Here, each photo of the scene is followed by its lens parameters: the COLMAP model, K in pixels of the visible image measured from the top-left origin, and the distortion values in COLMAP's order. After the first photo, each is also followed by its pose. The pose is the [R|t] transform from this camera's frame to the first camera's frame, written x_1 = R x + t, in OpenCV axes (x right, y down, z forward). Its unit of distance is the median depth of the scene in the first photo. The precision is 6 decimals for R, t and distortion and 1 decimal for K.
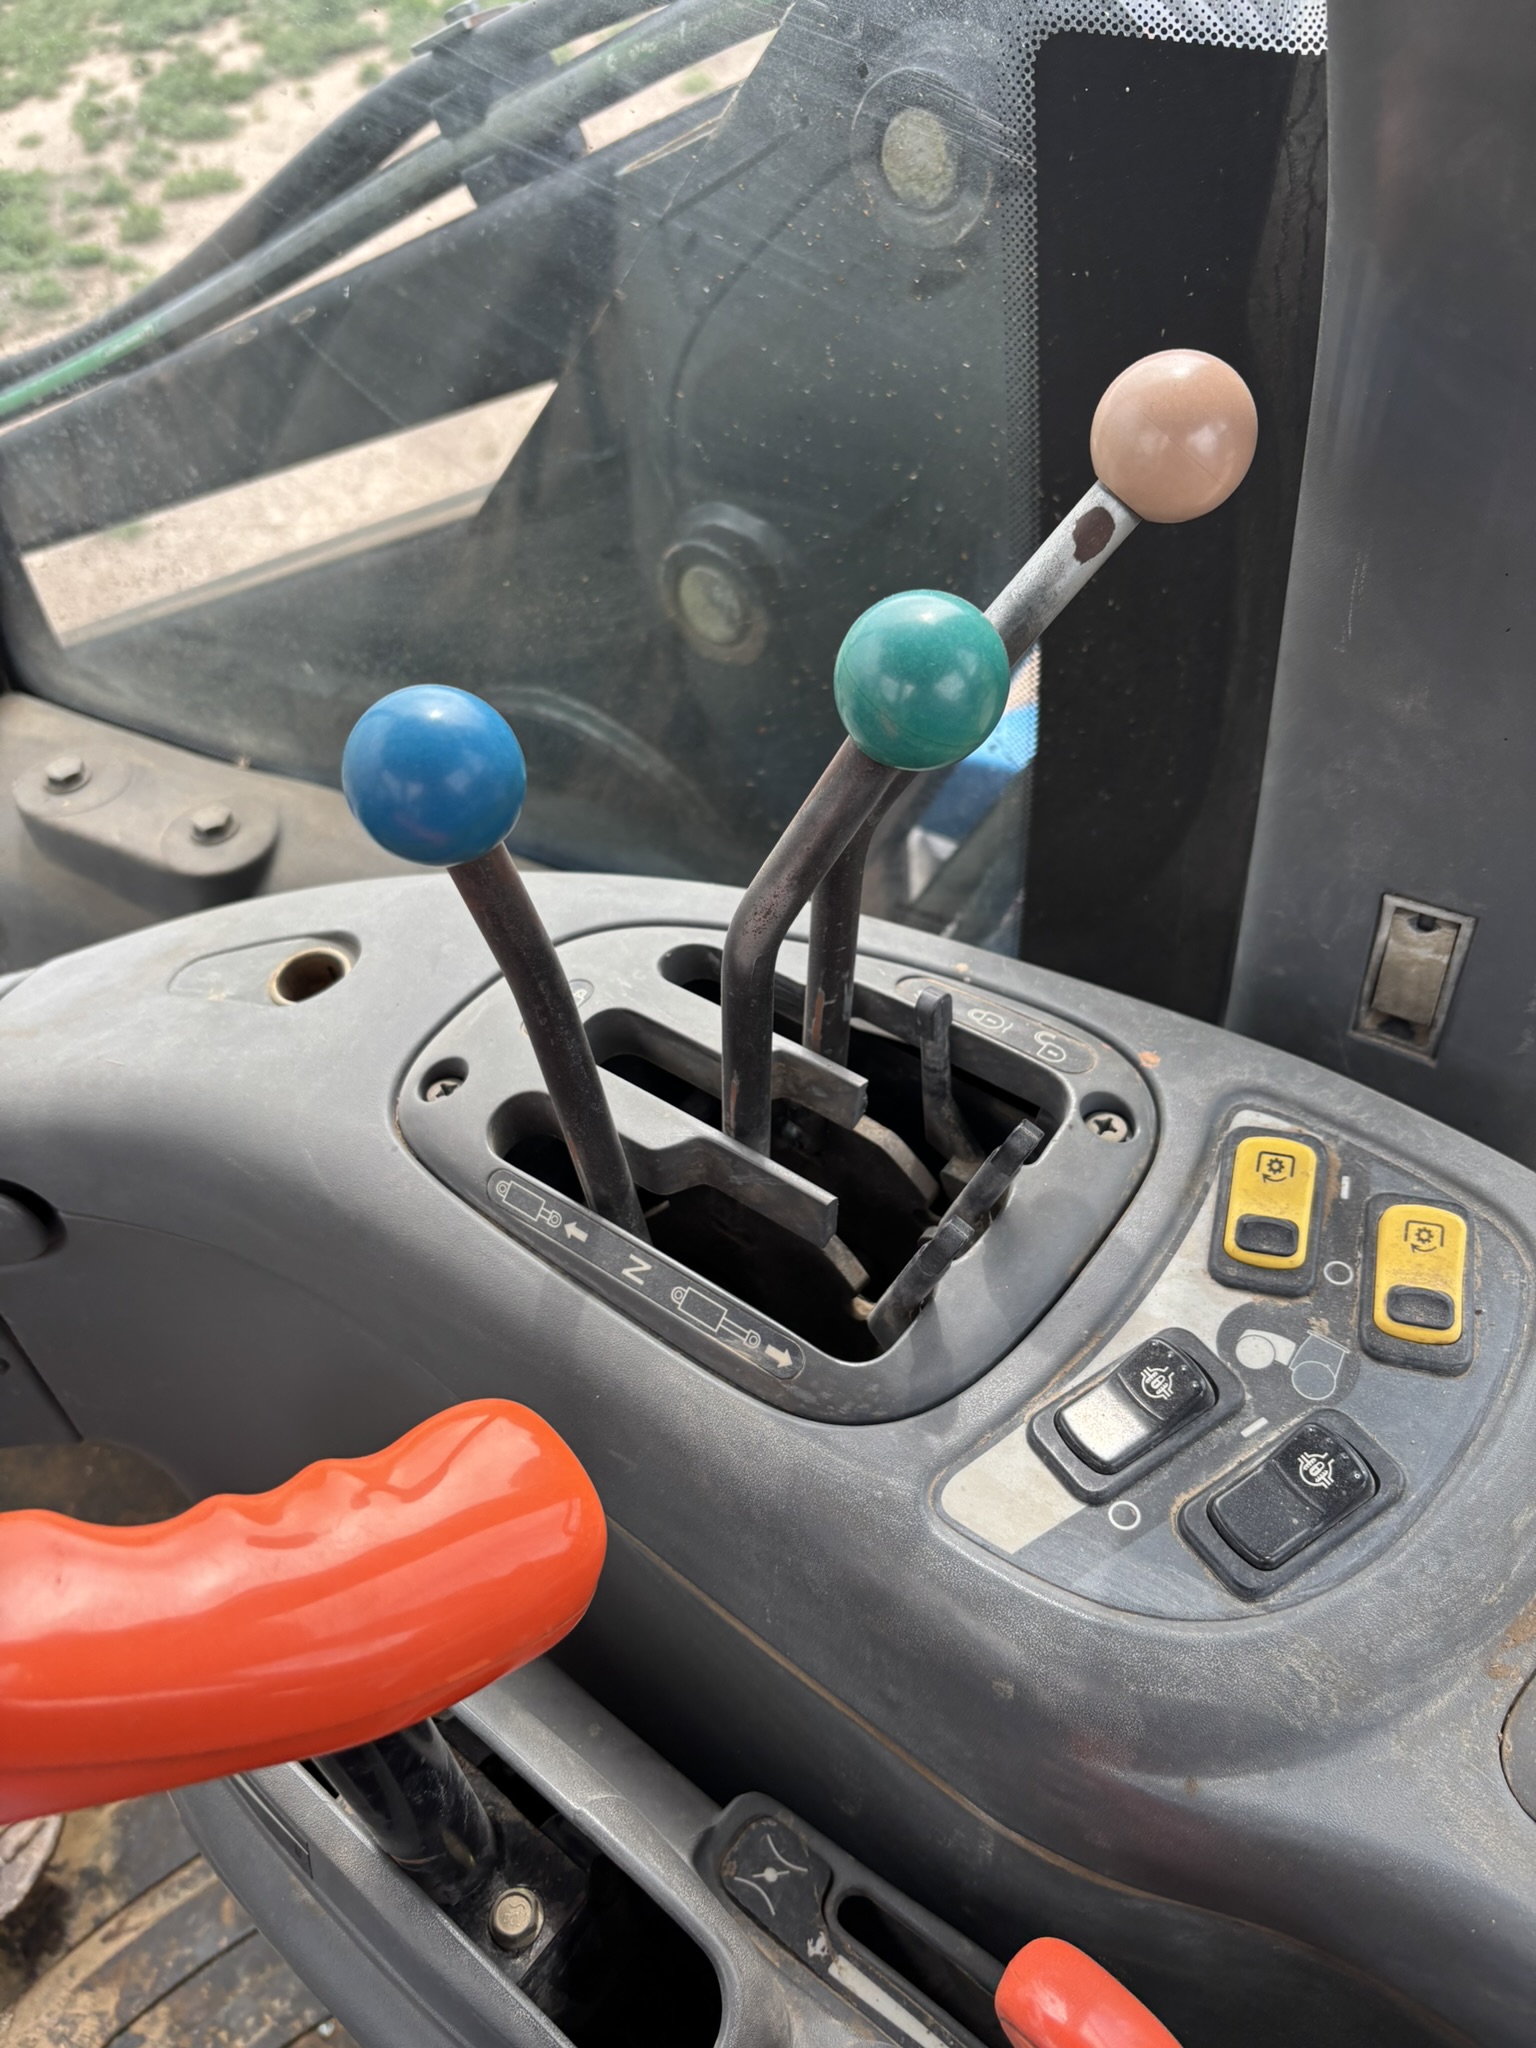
lens RADIAL K [[1514.0, 0, 746.7], [0, 1514.0, 1016.3], [0, 0, 1]] dist [0.004612, 0.001741]
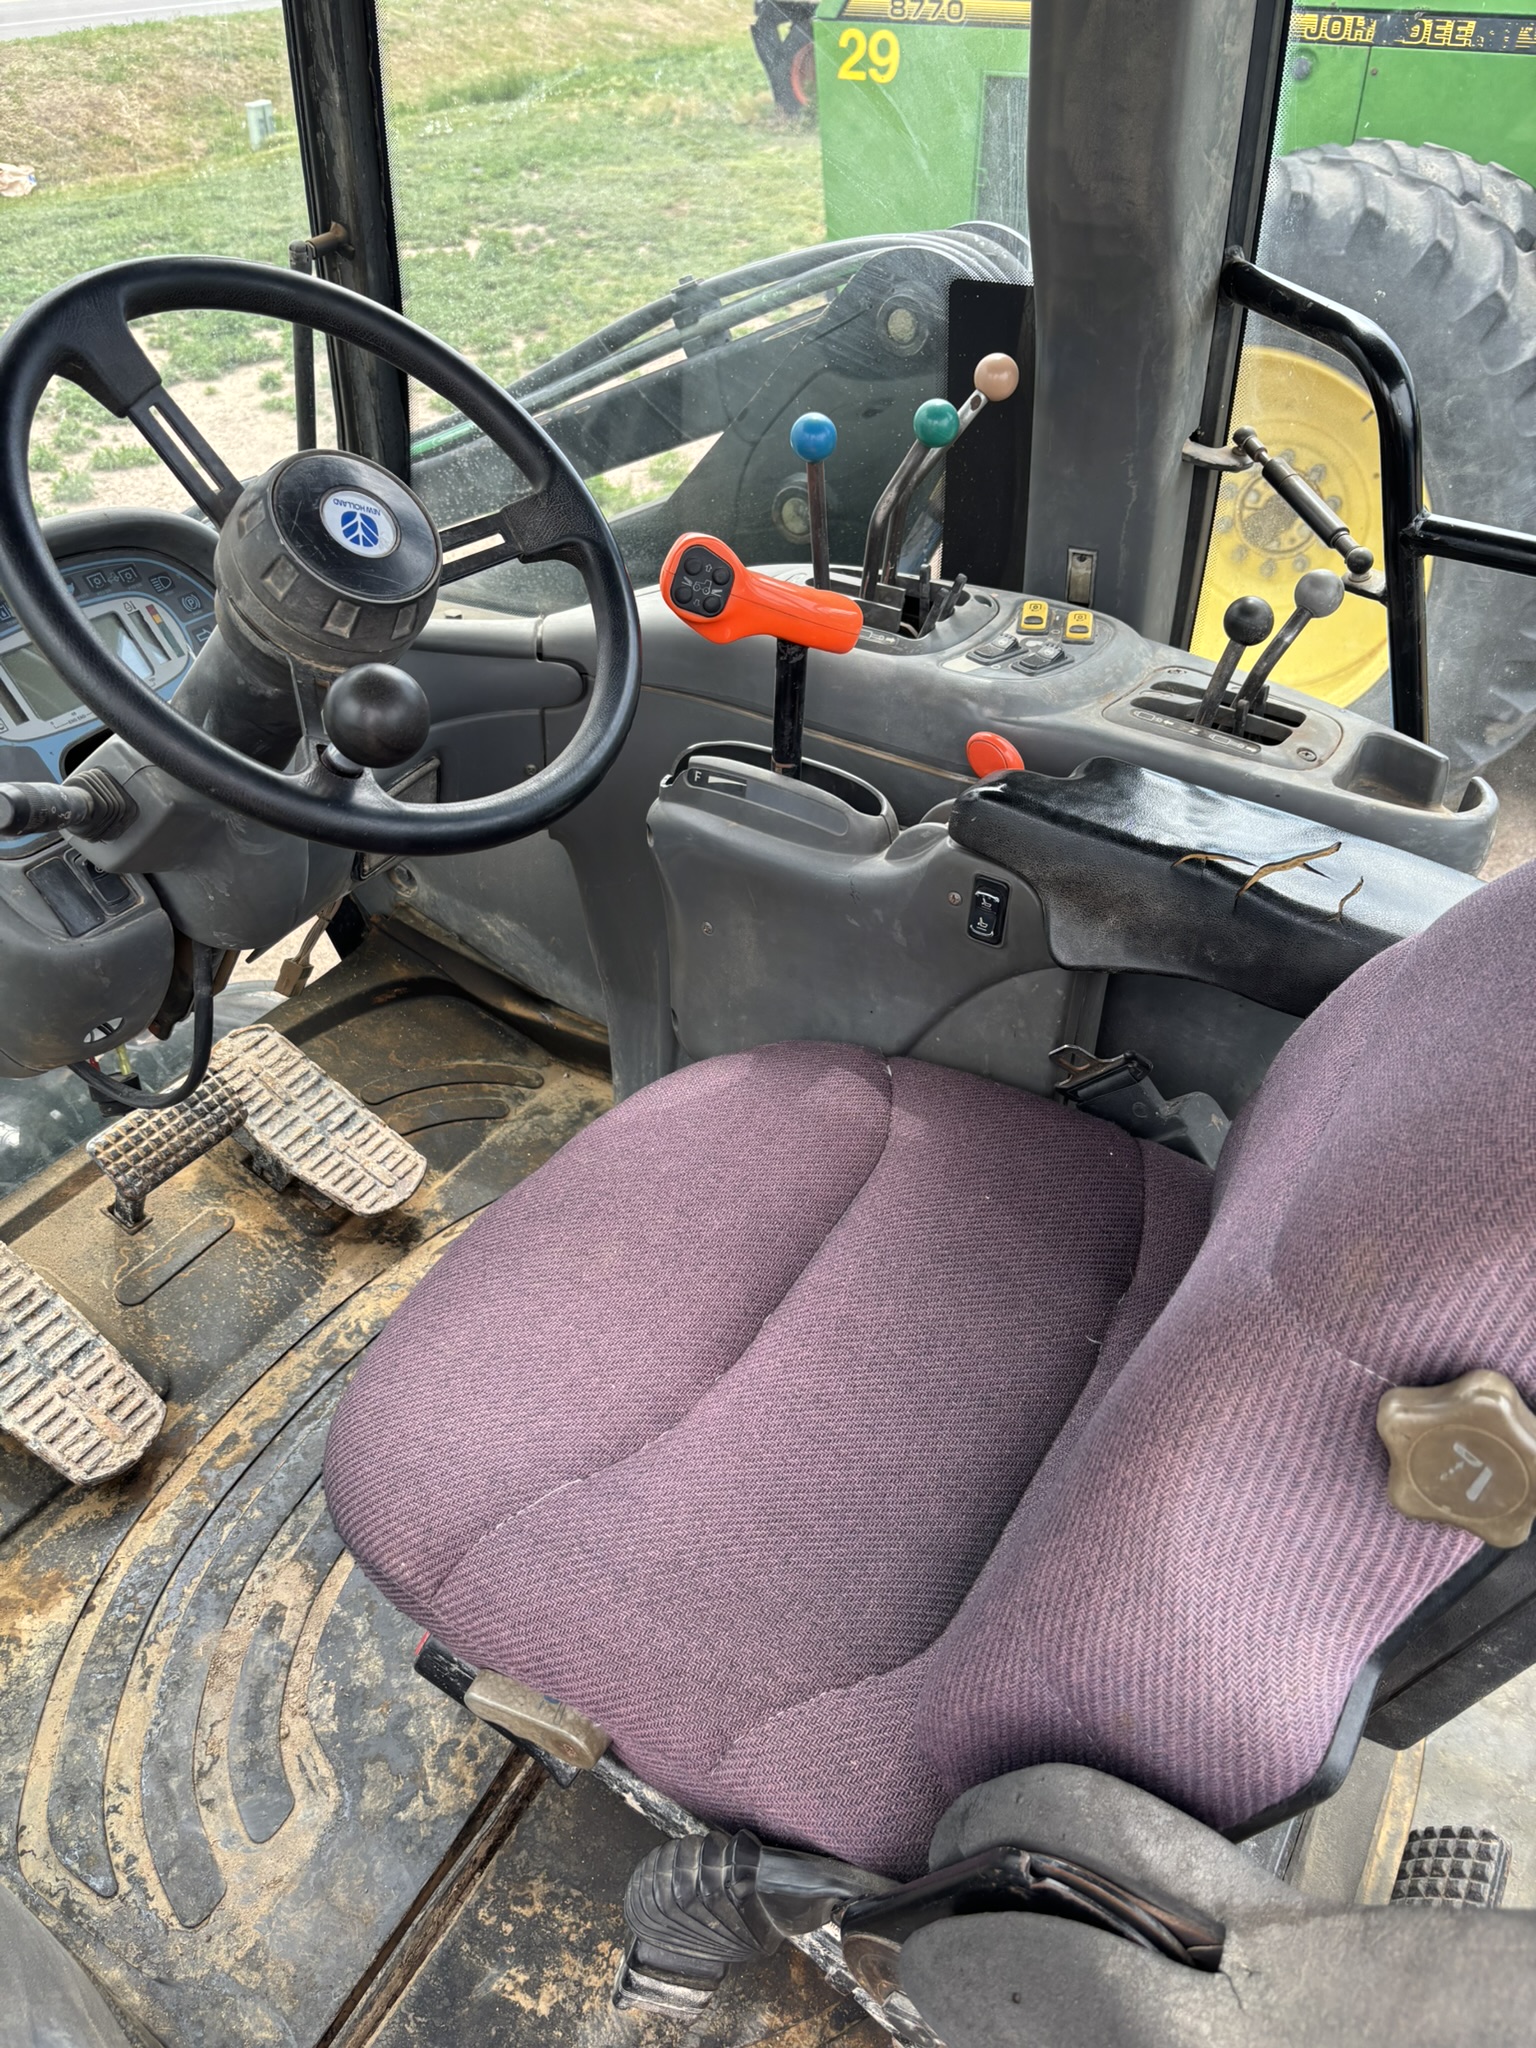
lens RADIAL K [[1529.3, 0, 723.7], [0, 1529.3, 1030.7], [0, 0, 1]] dist [0.008956, 0.000979]
pose [[0.994343, 0.007110, 0.105977, -0.538312], [0.011346, 0.984938, -0.172534, 1.287585], [-0.105608, 0.172760, 0.979286, -1.626350]]
